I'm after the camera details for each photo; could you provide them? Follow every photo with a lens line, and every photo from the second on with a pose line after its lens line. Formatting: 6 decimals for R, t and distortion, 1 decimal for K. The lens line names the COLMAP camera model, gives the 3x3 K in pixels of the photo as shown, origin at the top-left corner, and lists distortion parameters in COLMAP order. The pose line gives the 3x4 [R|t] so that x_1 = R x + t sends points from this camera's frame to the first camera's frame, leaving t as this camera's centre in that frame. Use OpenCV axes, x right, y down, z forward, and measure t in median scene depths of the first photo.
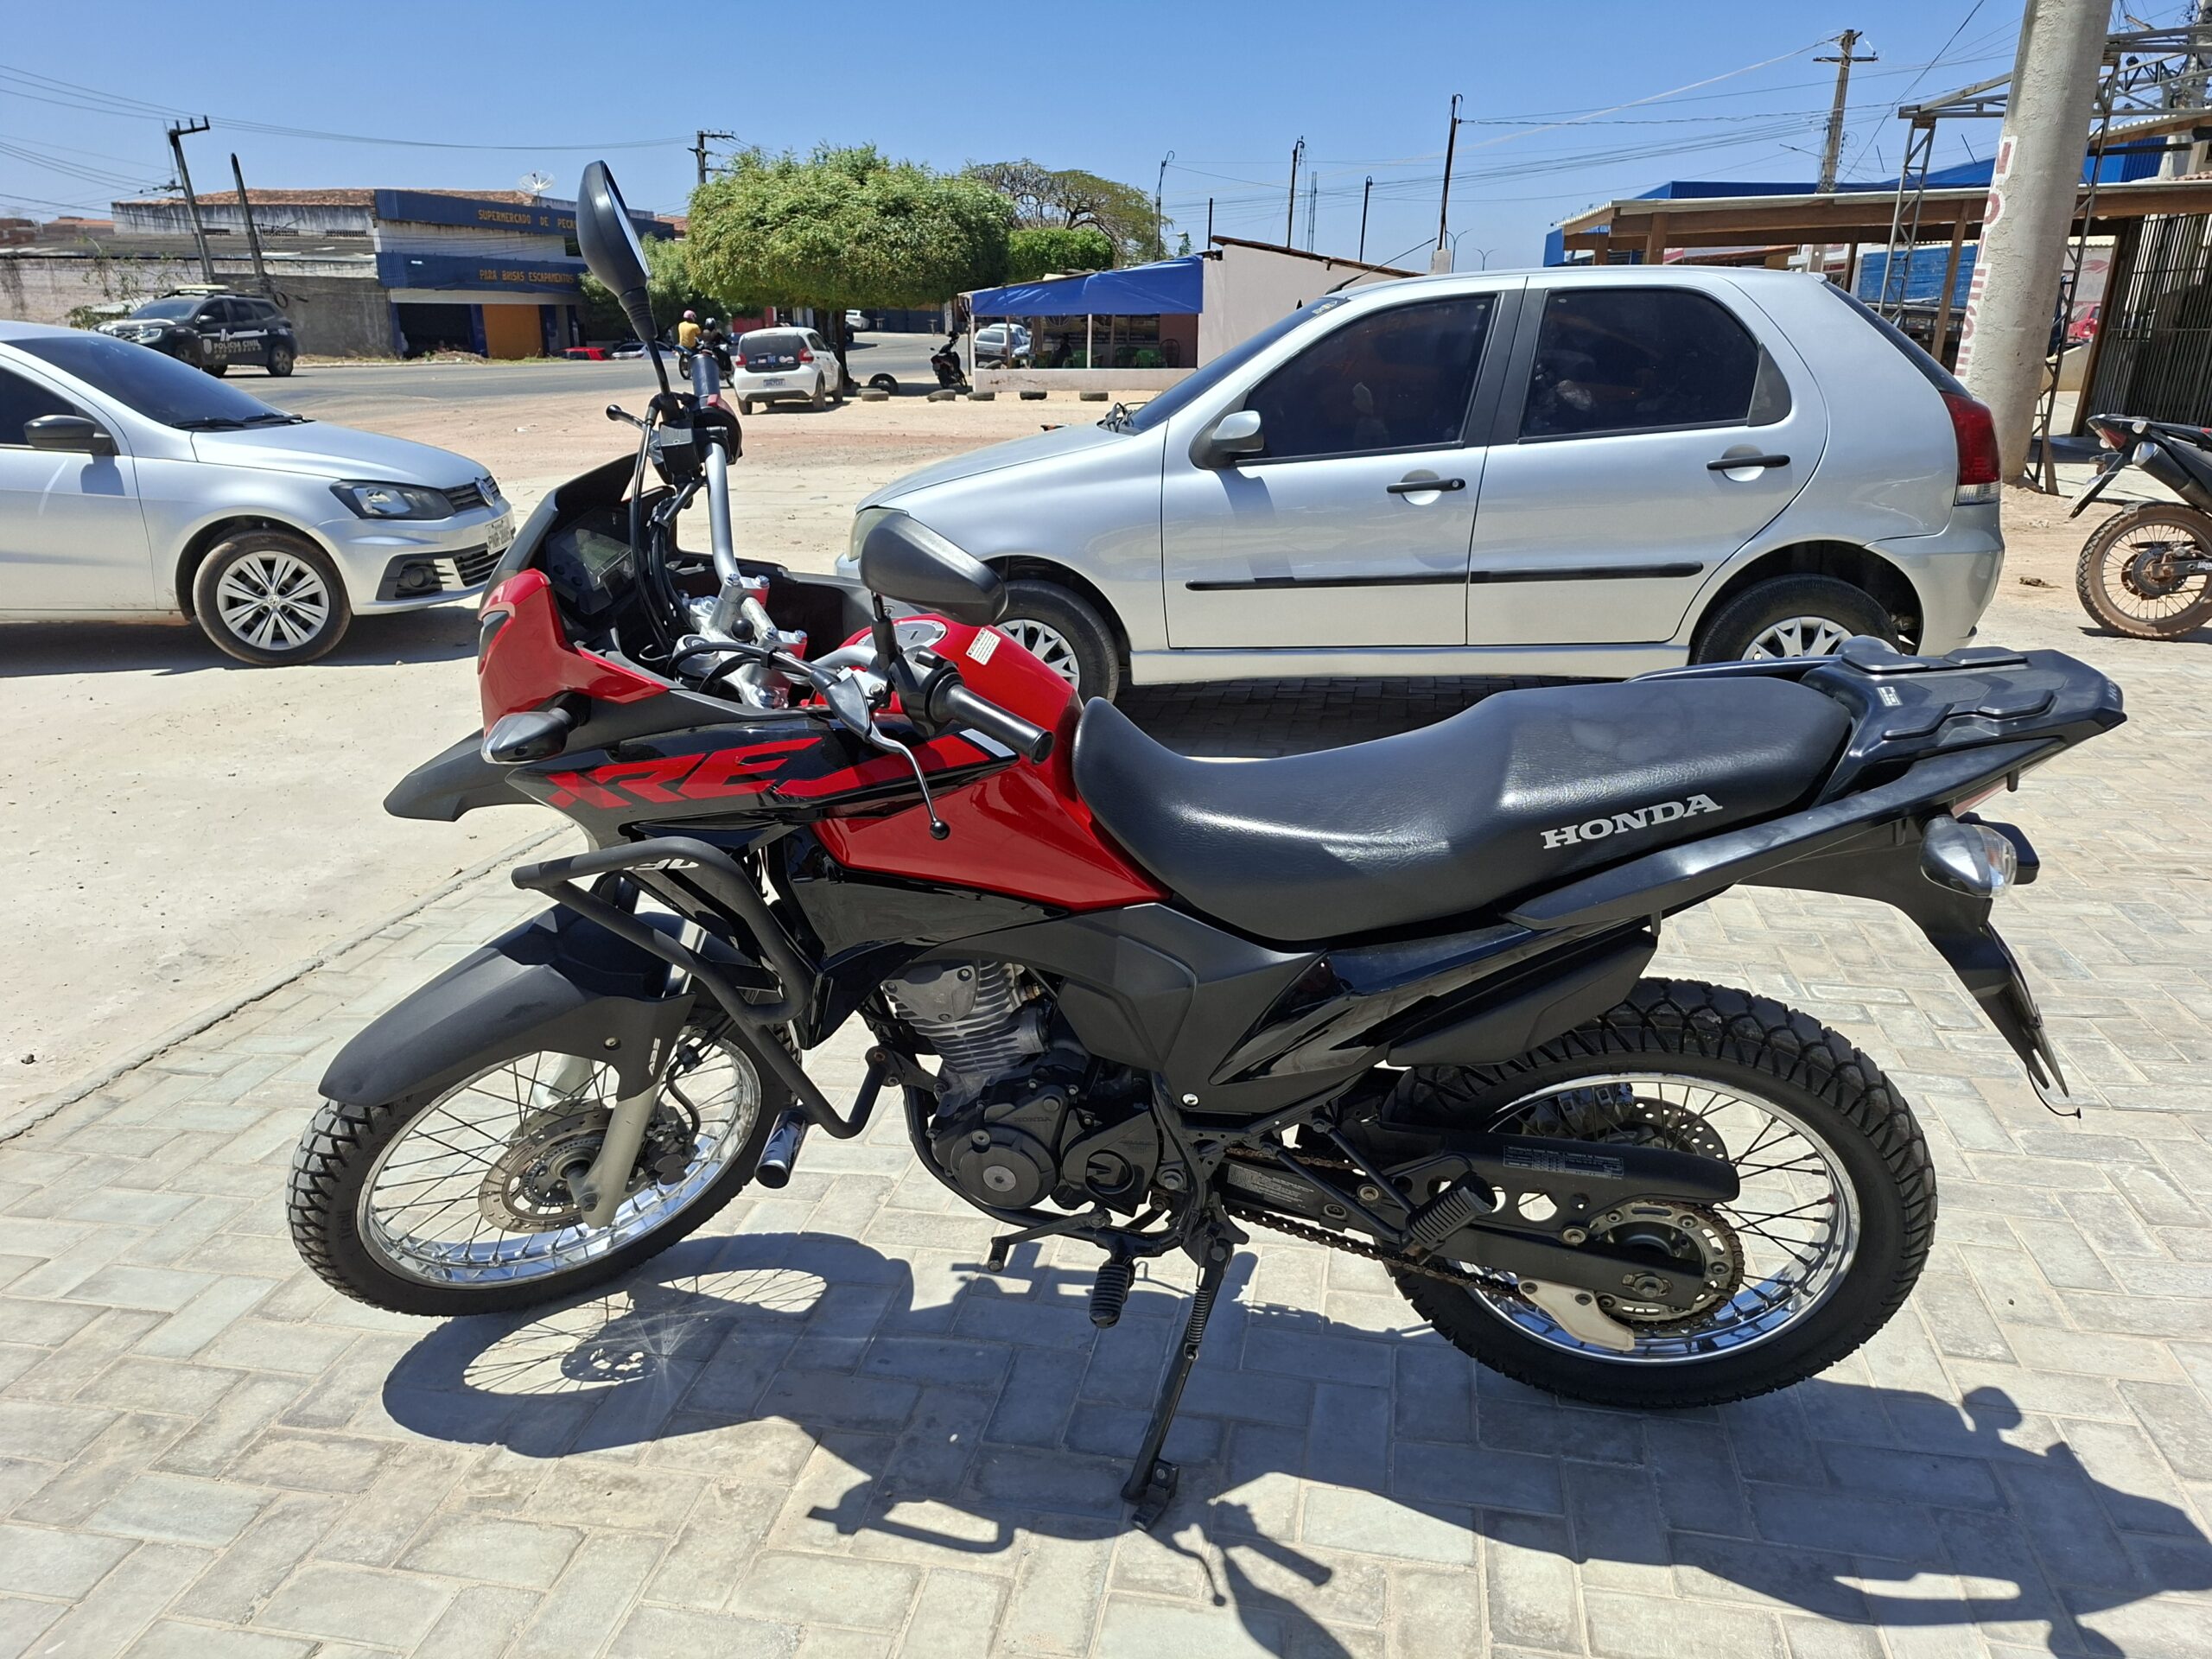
lens RADIAL K [[1536.6, 0, 1106.0], [0, 1536.6, 829.5], [0, 0, 1]] dist [0.084662, -0.095665]
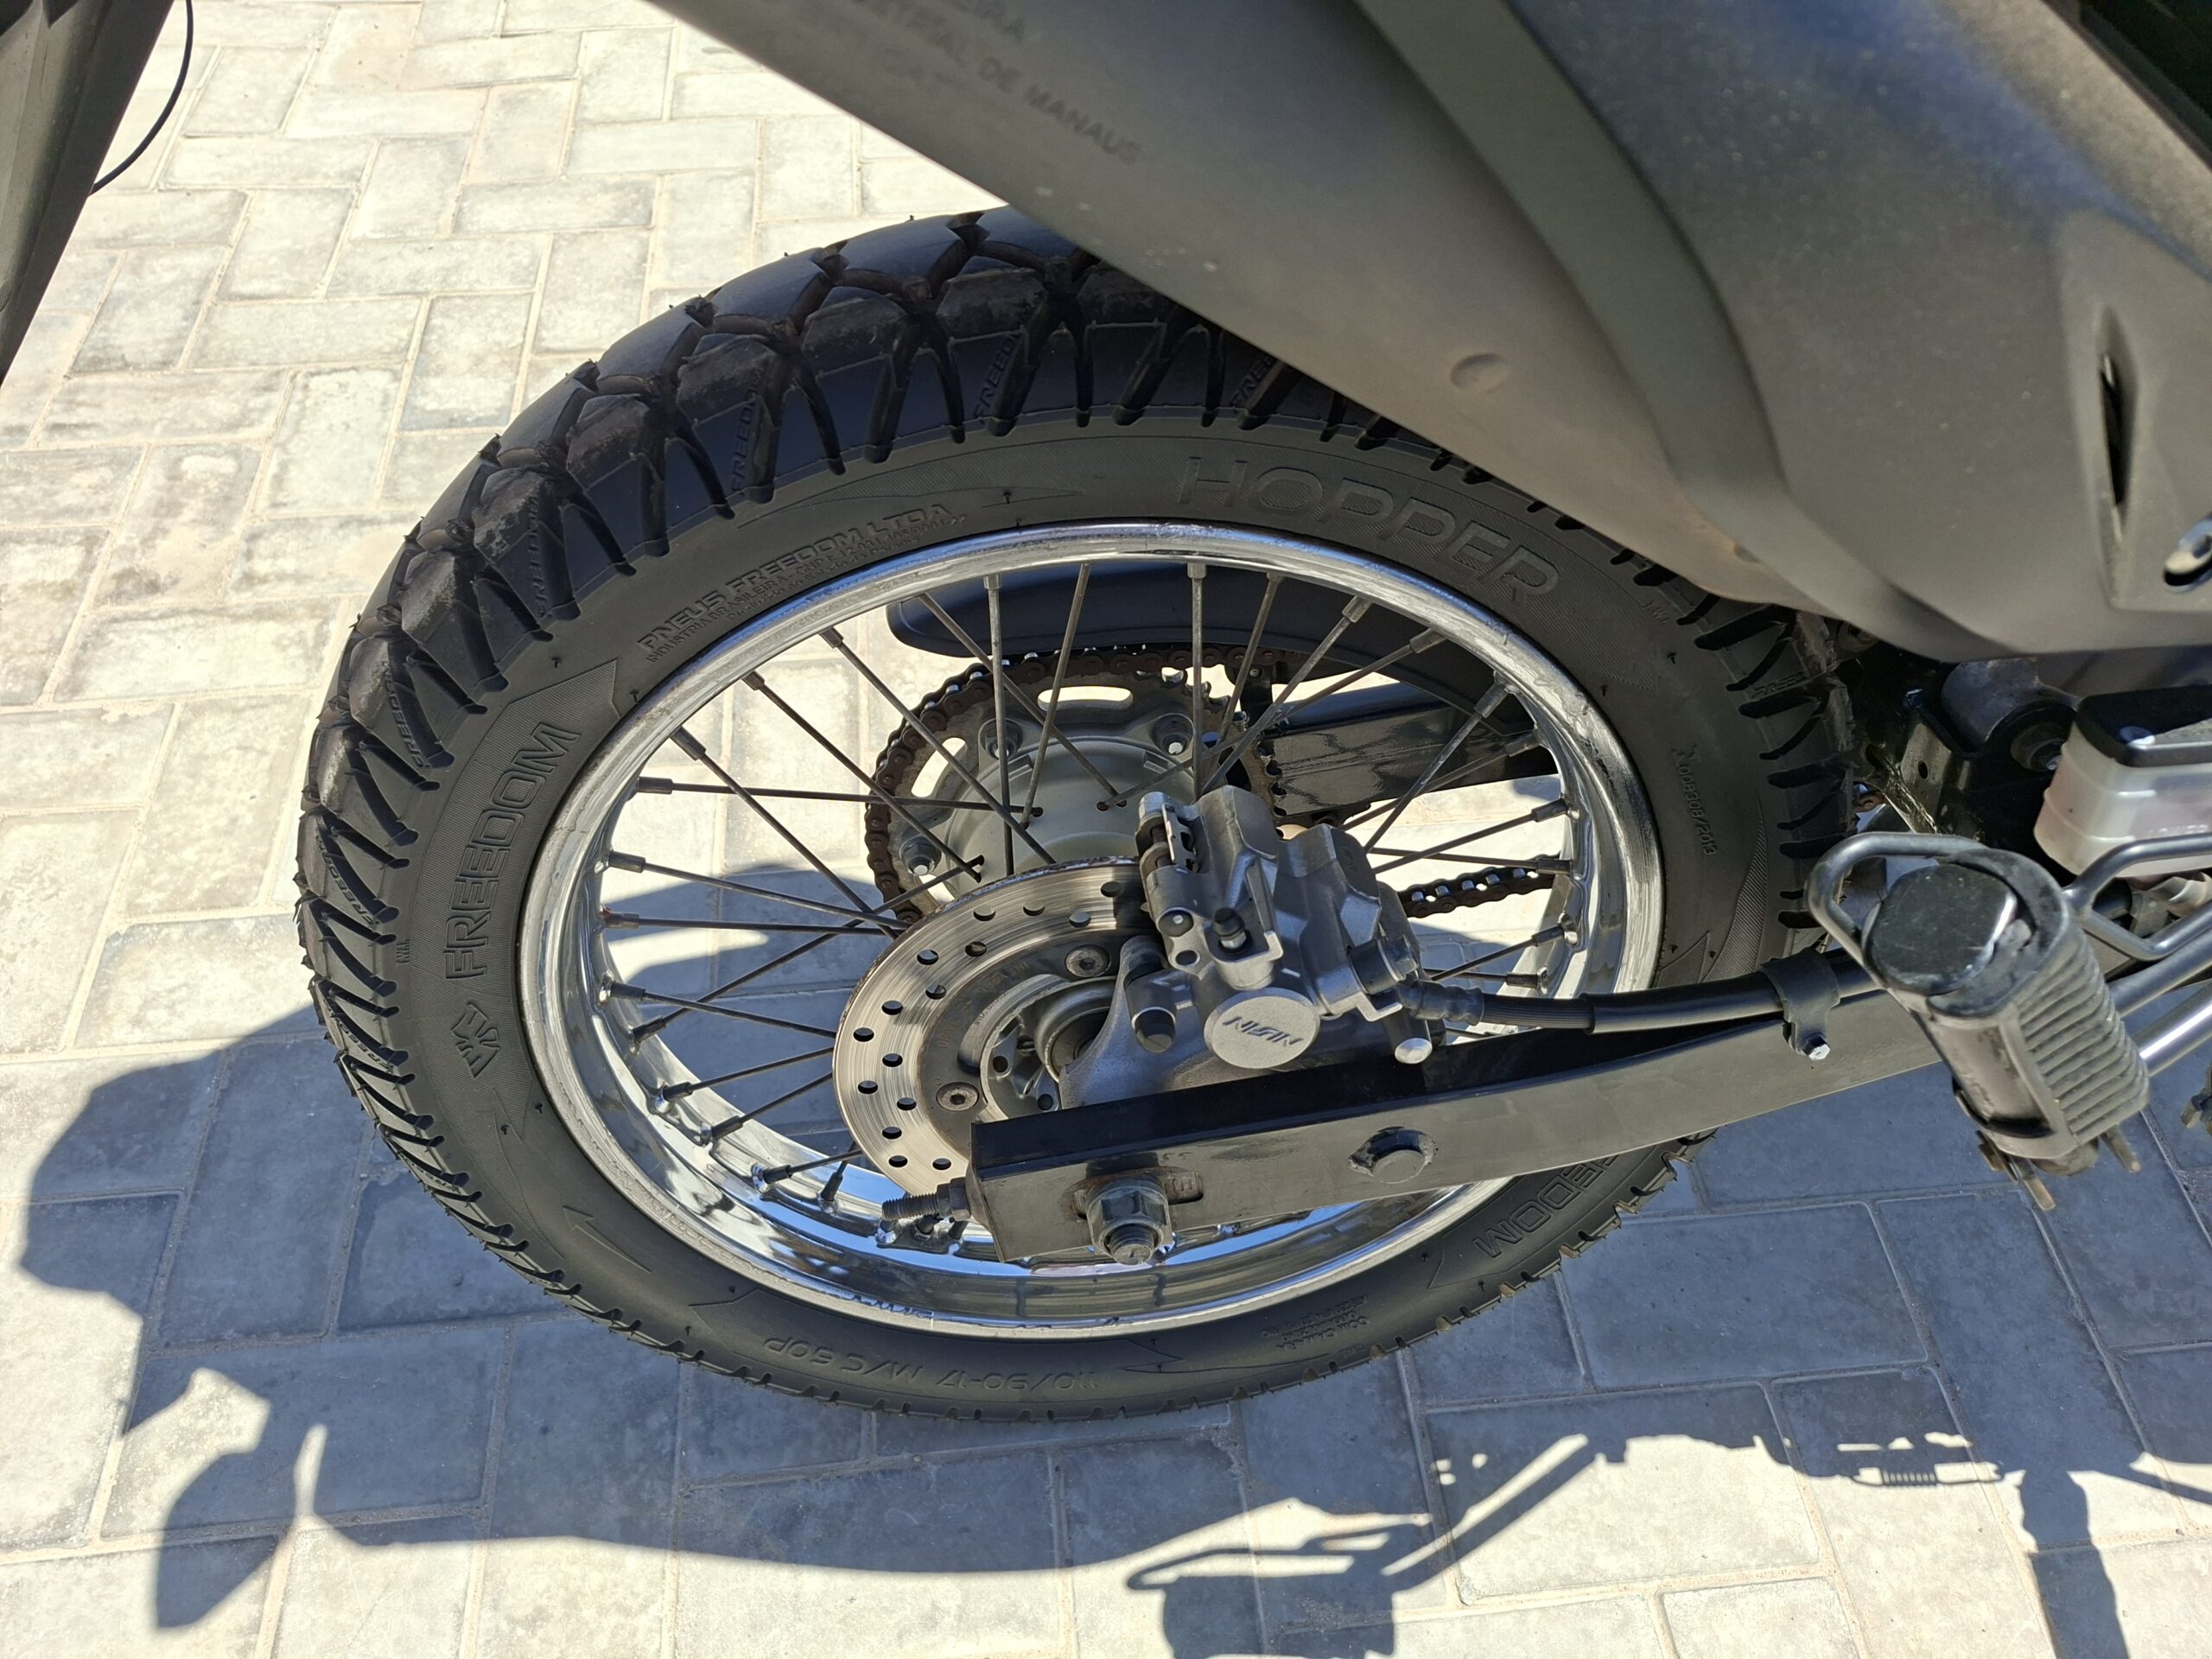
lens RADIAL K [[1597.5, 0, 1082.8], [0, 1597.5, 834.4], [0, 0, 1]] dist [-0.002446, 0.000113]
pose [[-0.960195, 0.215270, -0.177999, 0.151714], [-0.093656, 0.352240, 0.931212, -0.043493], [0.263161, 0.910816, -0.318058, 0.408285]]
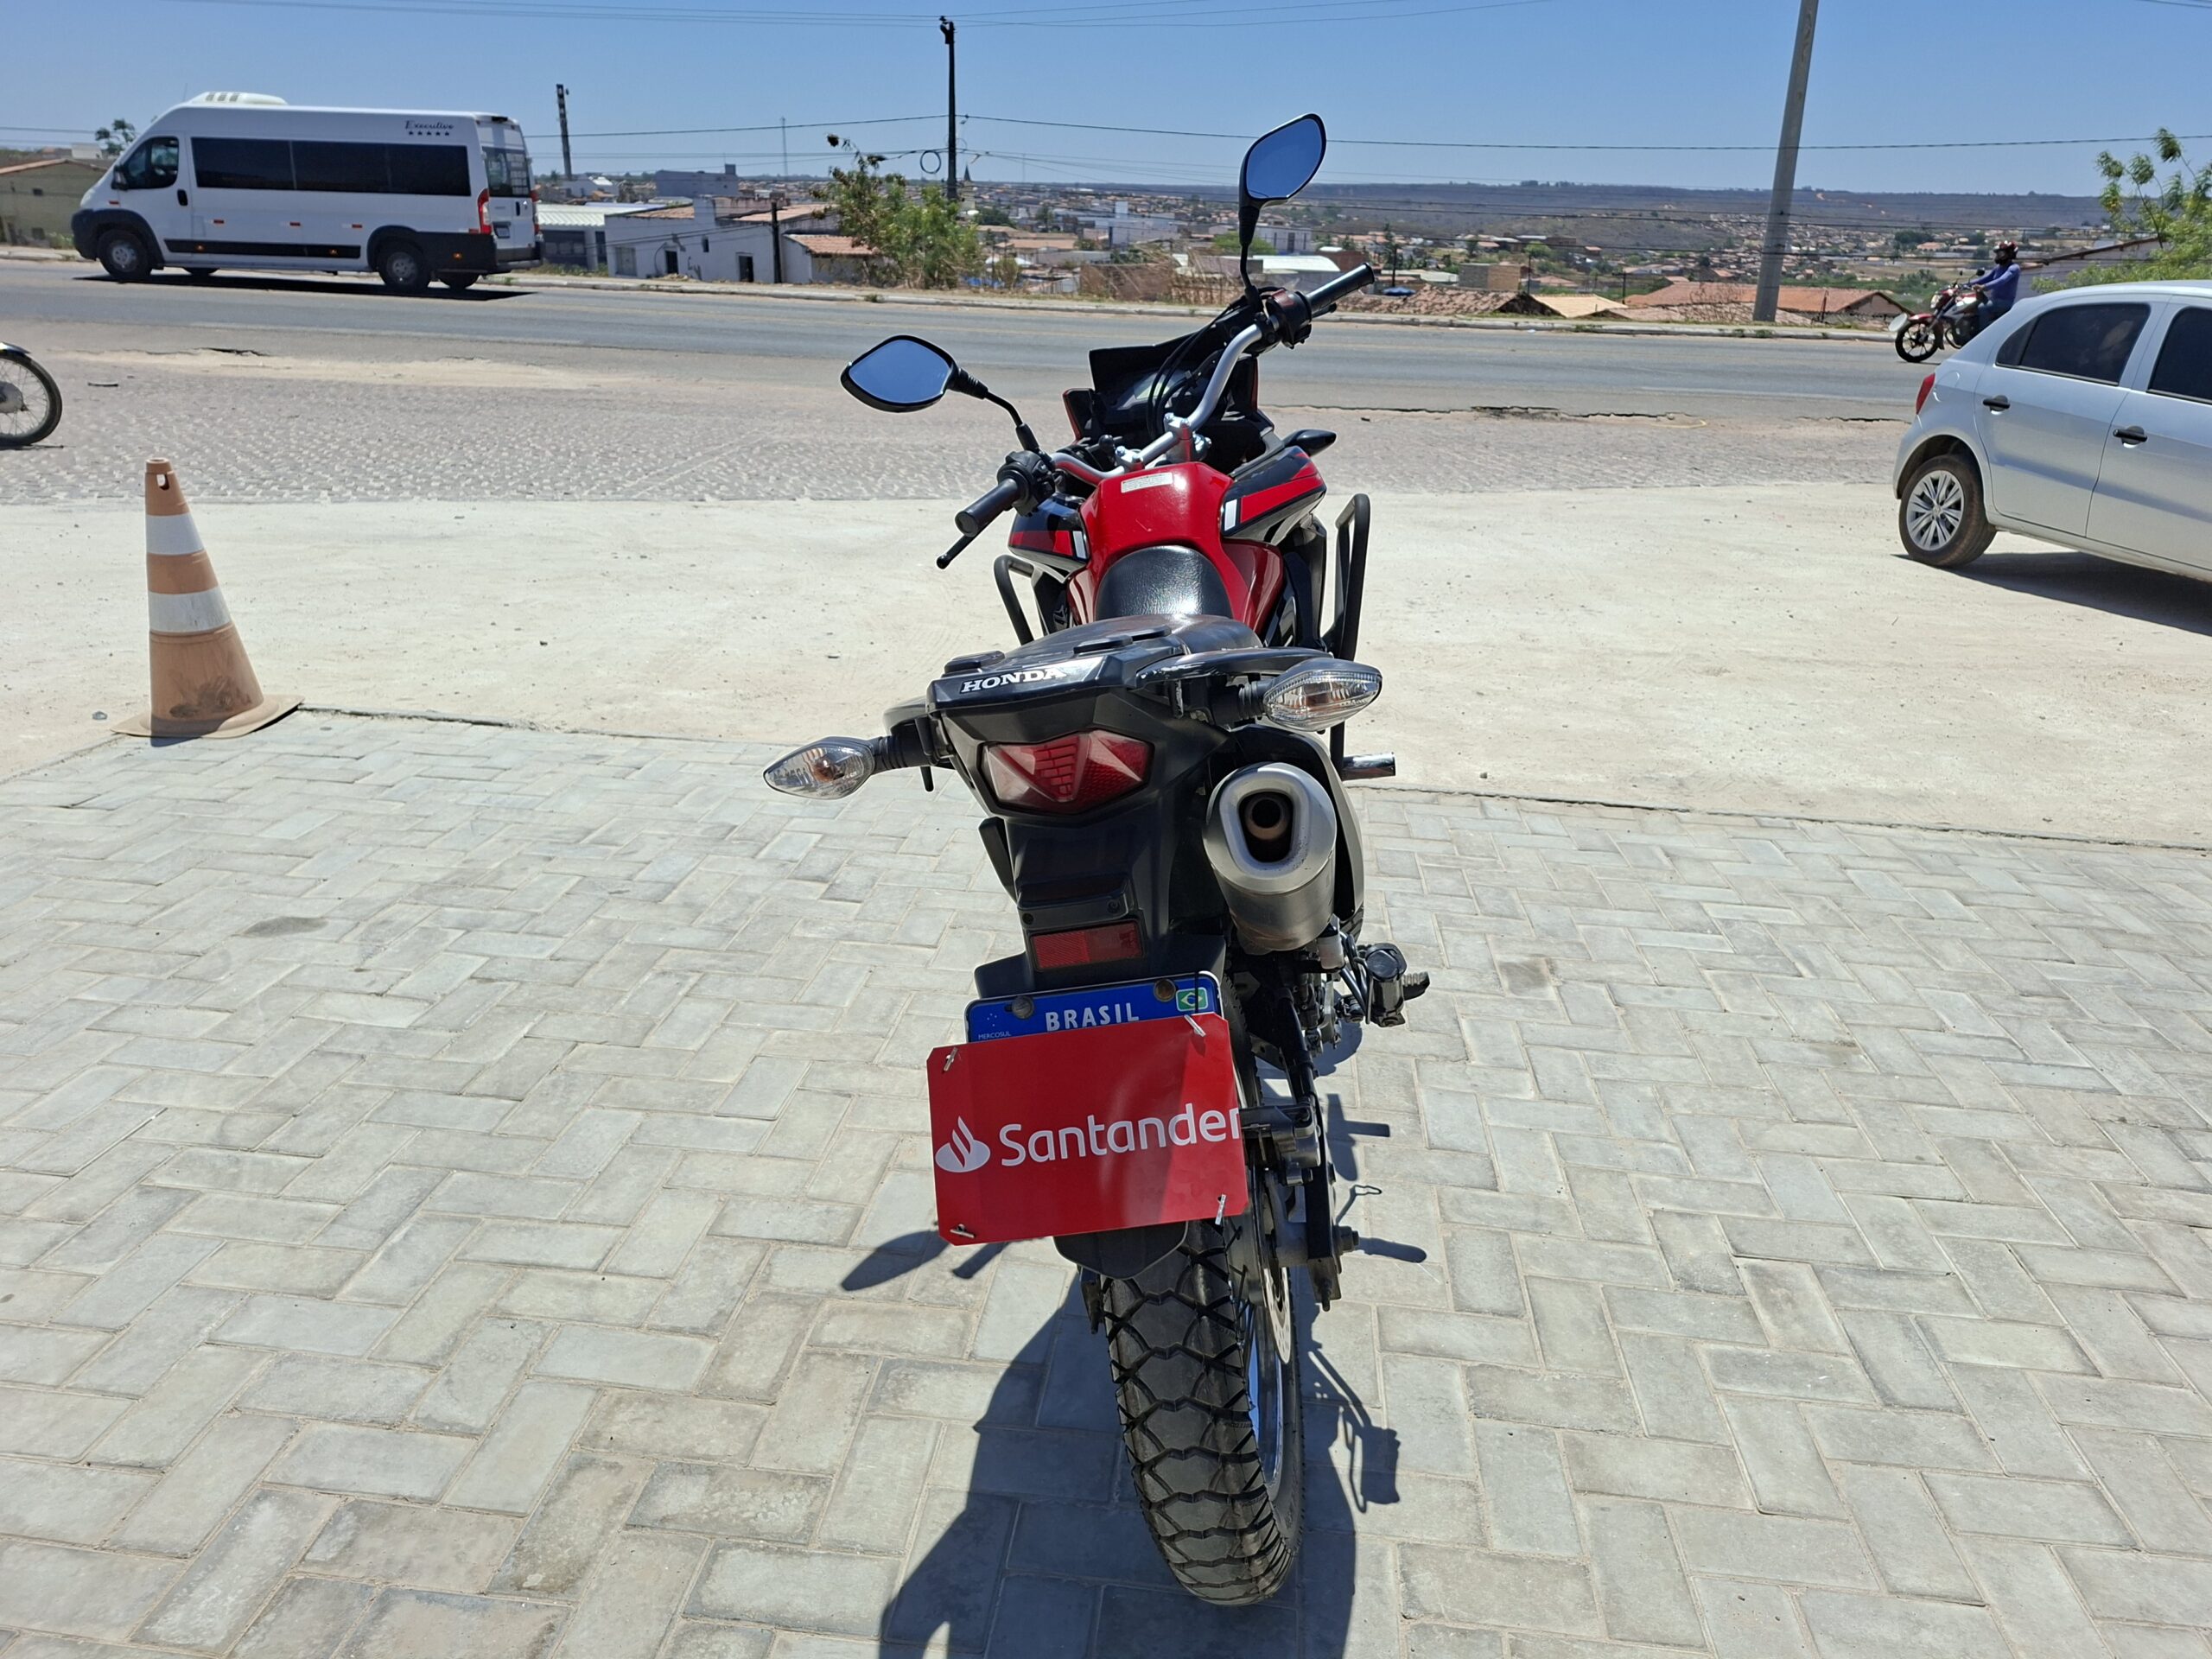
lens RADIAL K [[1531.1, 0, 1139.4], [0, 1531.1, 806.9], [0, 0, 1]] dist [0.101441, -0.128217]
pose [[0.095247, 0.335386, -0.937254, 0.395130], [-0.339615, 0.895993, 0.286108, -0.079245], [0.935730, 0.291054, 0.199243, 0.270330]]
